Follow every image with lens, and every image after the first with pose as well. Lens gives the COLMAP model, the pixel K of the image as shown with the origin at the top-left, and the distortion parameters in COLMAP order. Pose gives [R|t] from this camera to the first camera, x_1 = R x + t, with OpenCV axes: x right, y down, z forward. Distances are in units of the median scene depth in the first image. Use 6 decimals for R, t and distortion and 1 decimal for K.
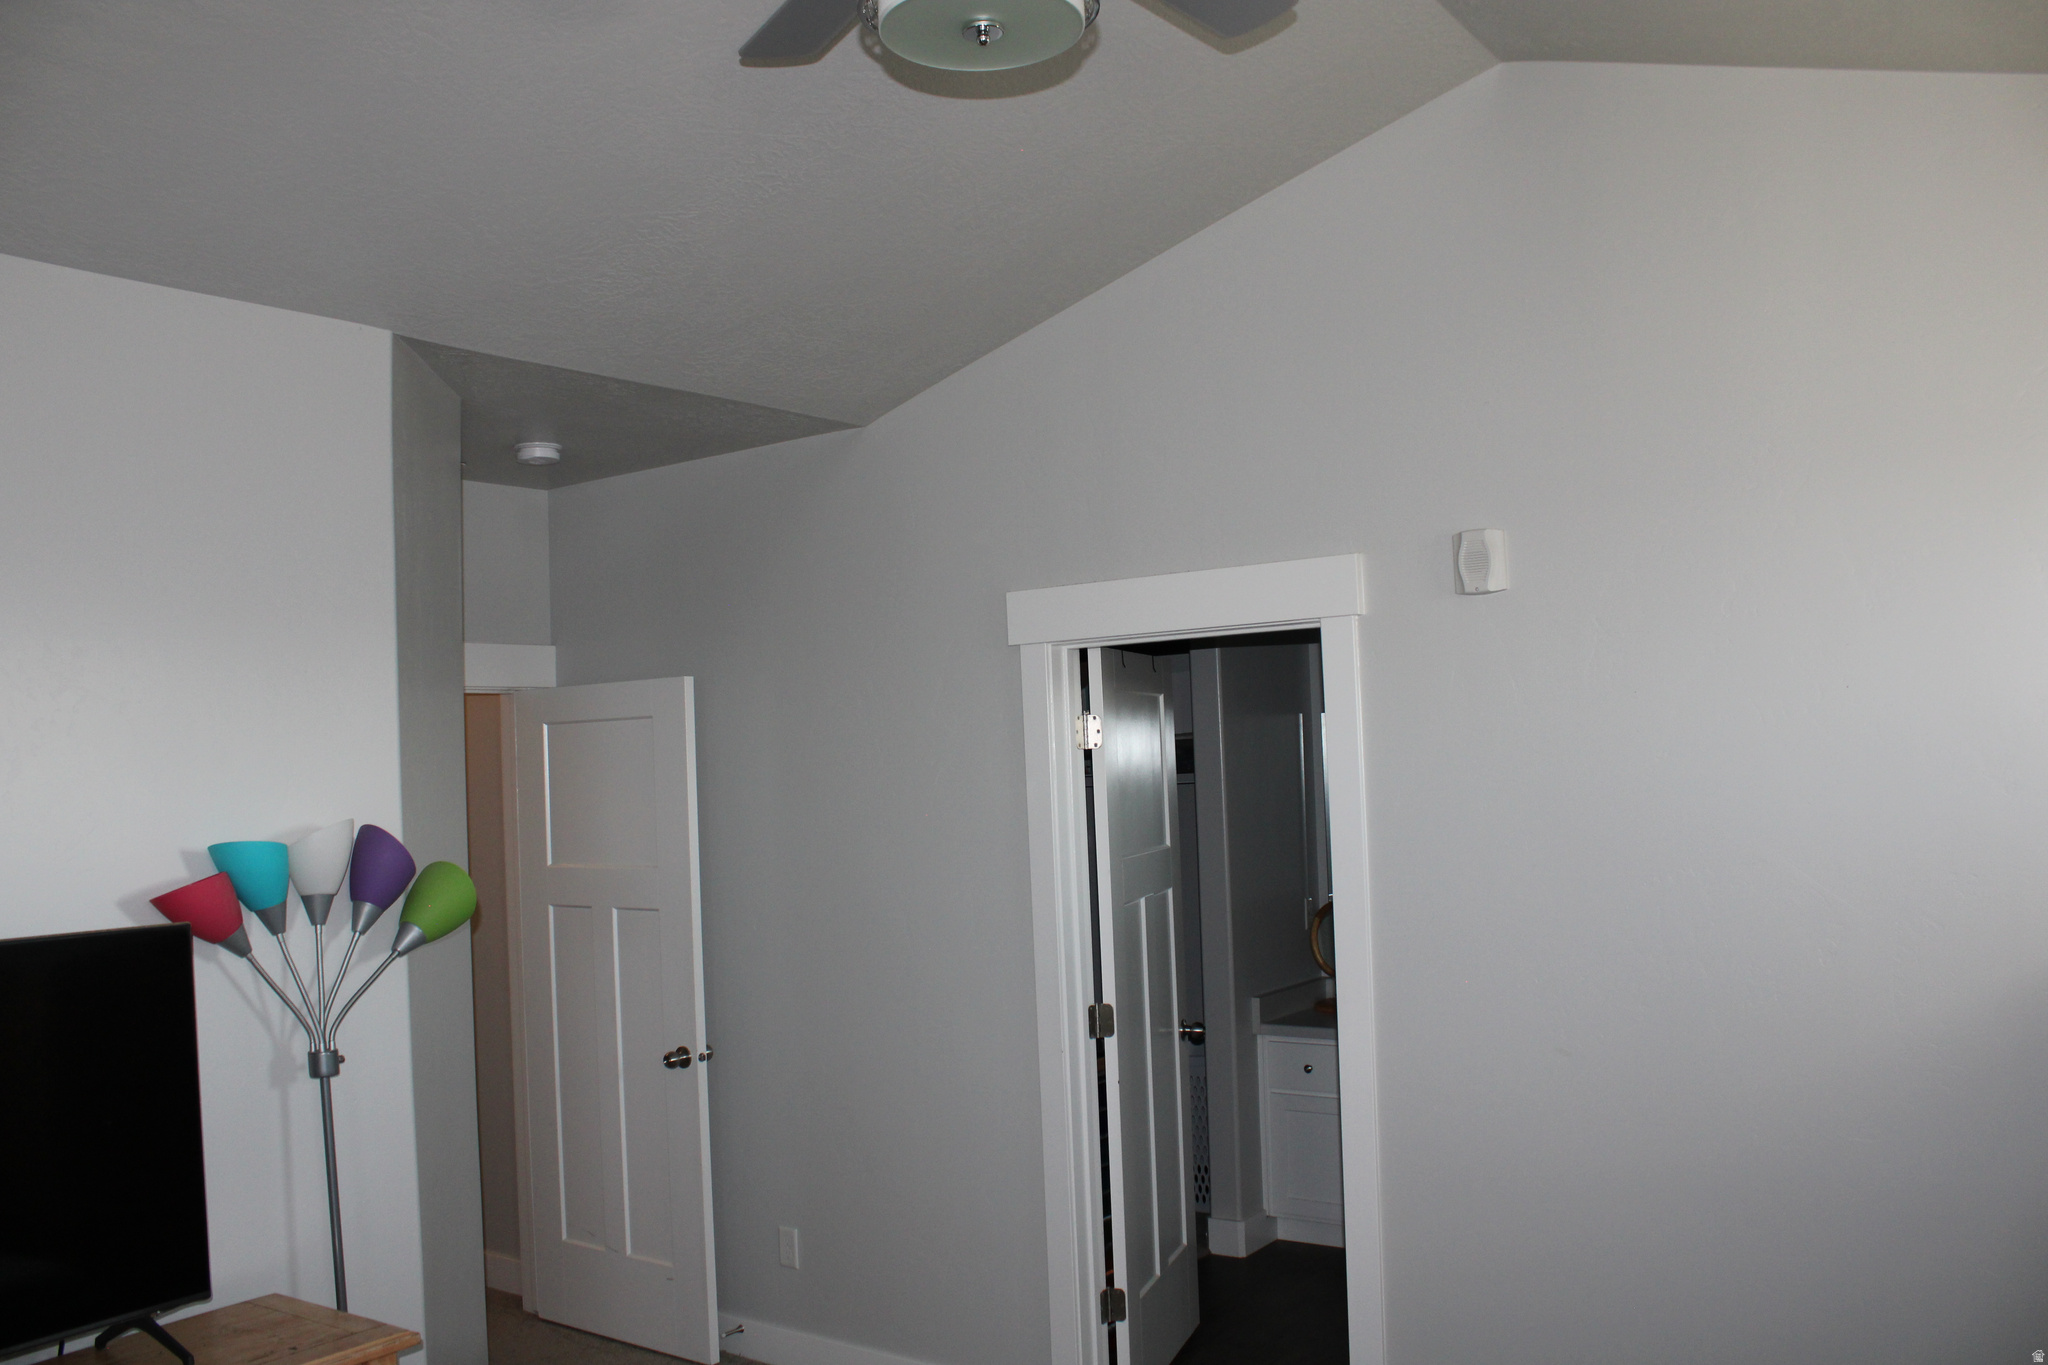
lens RADIAL K [[1682.2, 0, 1027.9], [0, 1682.2, 688.8], [0, 0, 1]] dist [-0.155011, 0.106771]
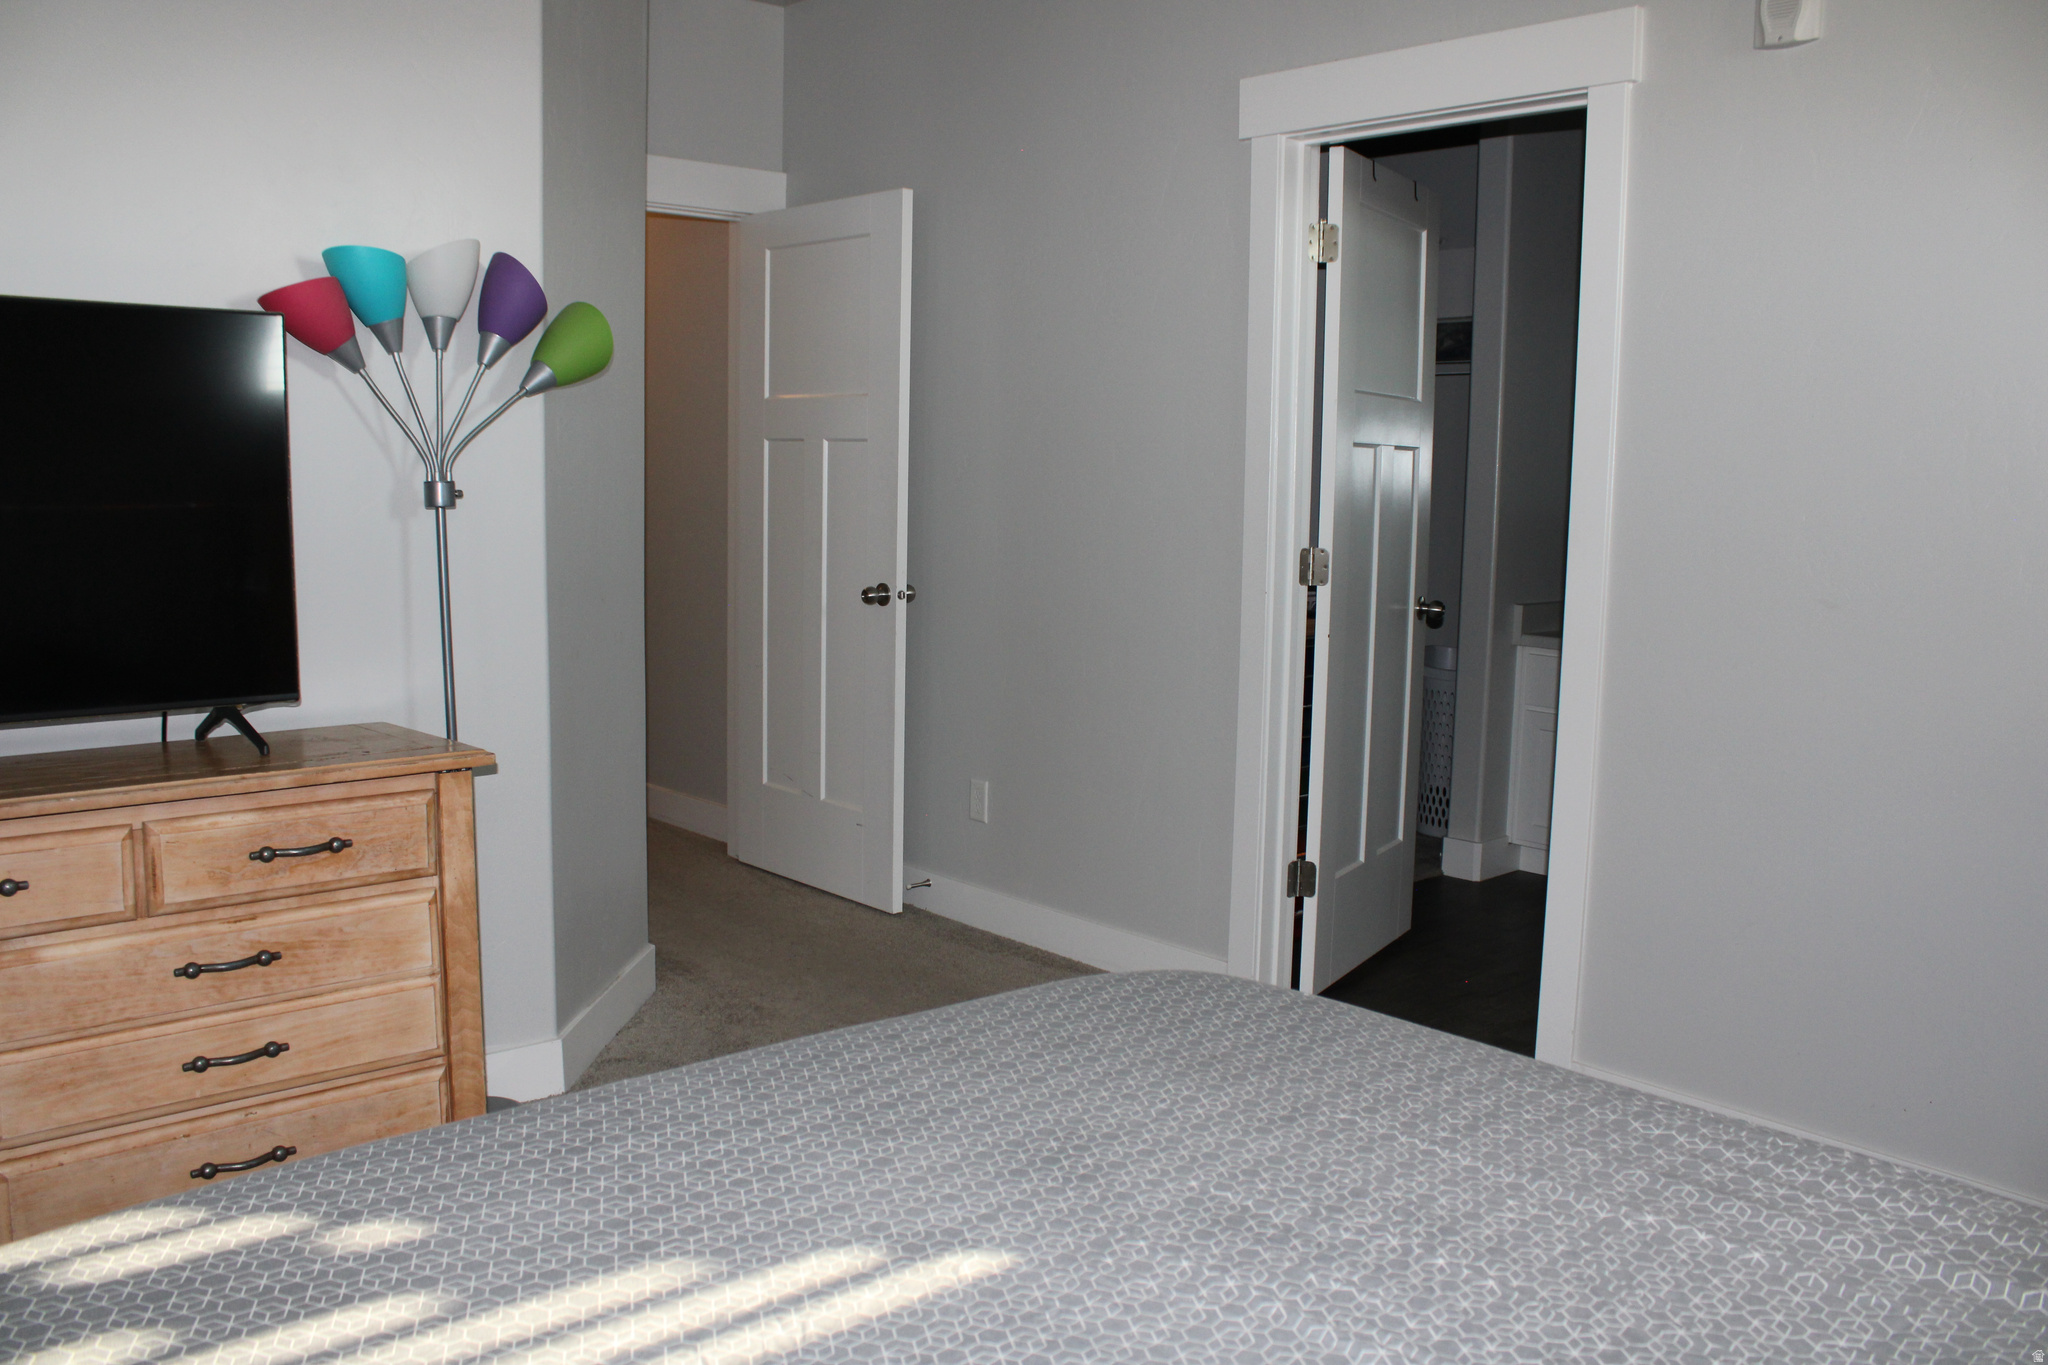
lens RADIAL K [[1682.2, 0, 1018.8], [0, 1682.2, 674.6], [0, 0, 1]] dist [-0.155011, 0.106771]
pose [[0.976713, 0.084827, -0.197067, 0.071387], [-0.049757, 0.983036, 0.176534, 0.105024], [0.208699, -0.162617, 0.964365, 0.087133]]
